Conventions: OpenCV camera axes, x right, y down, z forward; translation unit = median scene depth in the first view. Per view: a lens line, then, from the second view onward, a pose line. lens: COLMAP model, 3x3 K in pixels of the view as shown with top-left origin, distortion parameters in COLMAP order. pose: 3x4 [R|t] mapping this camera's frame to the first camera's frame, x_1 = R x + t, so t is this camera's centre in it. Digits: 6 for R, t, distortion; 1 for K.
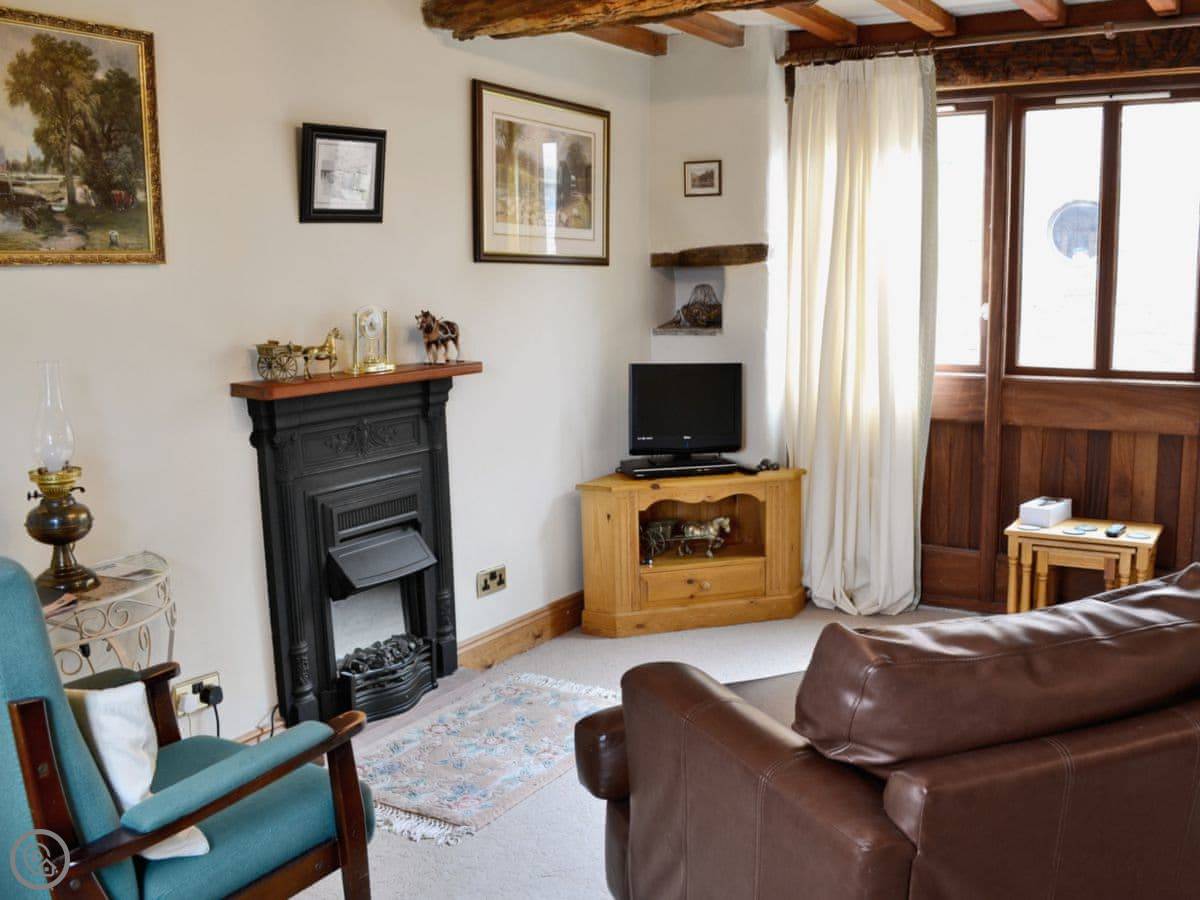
lens RADIAL K [[1167.7, 0, 600.0], [0, 1167.7, 450.0], [0, 0, 1]] dist [-0.085022, -0.001392]
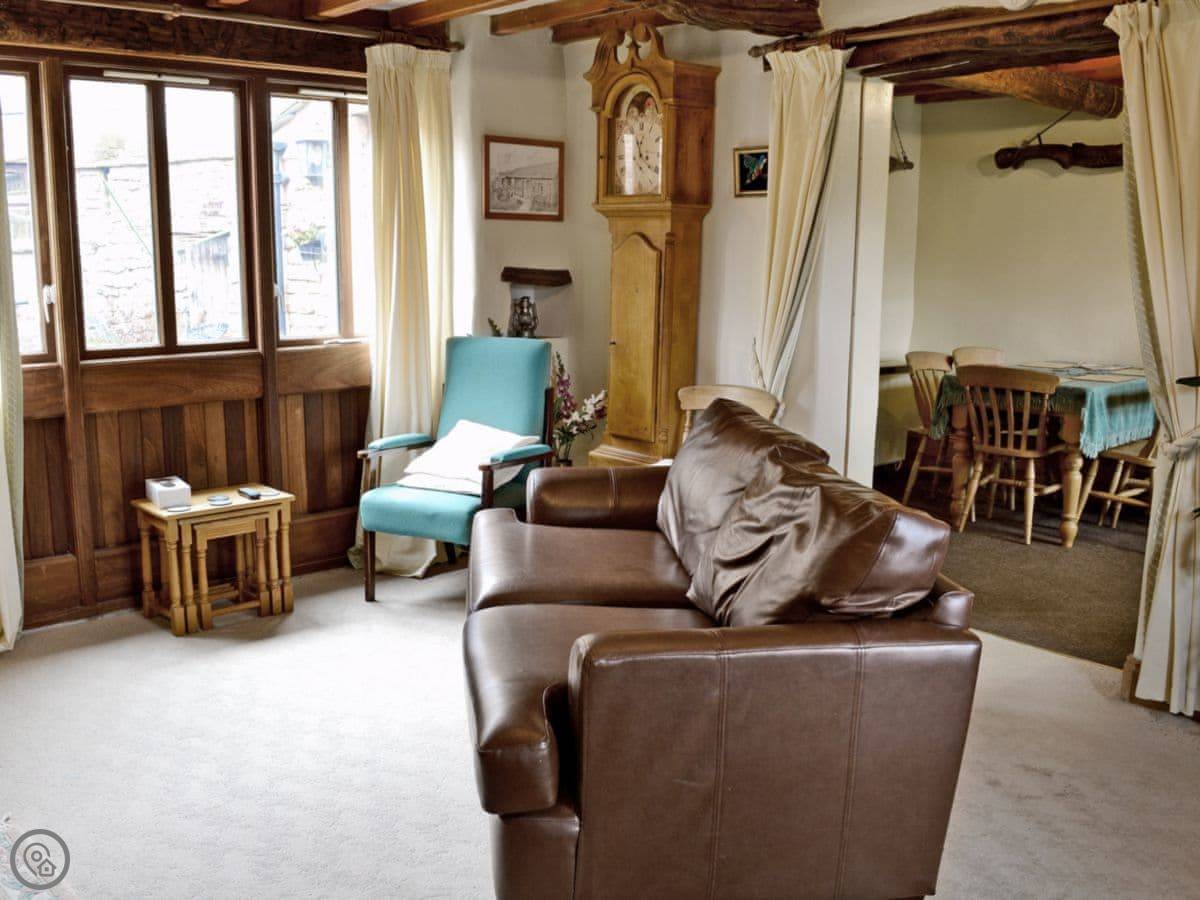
lens RADIAL K [[1167.7, 0, 600.0], [0, 1167.7, 450.0], [0, 0, 1]] dist [-0.085022, -0.001392]
pose [[0.291053, -0.152263, 0.944513, -0.436030], [0.135321, 0.983880, 0.116910, -0.047967], [-0.947088, 0.093785, 0.306966, 0.339383]]
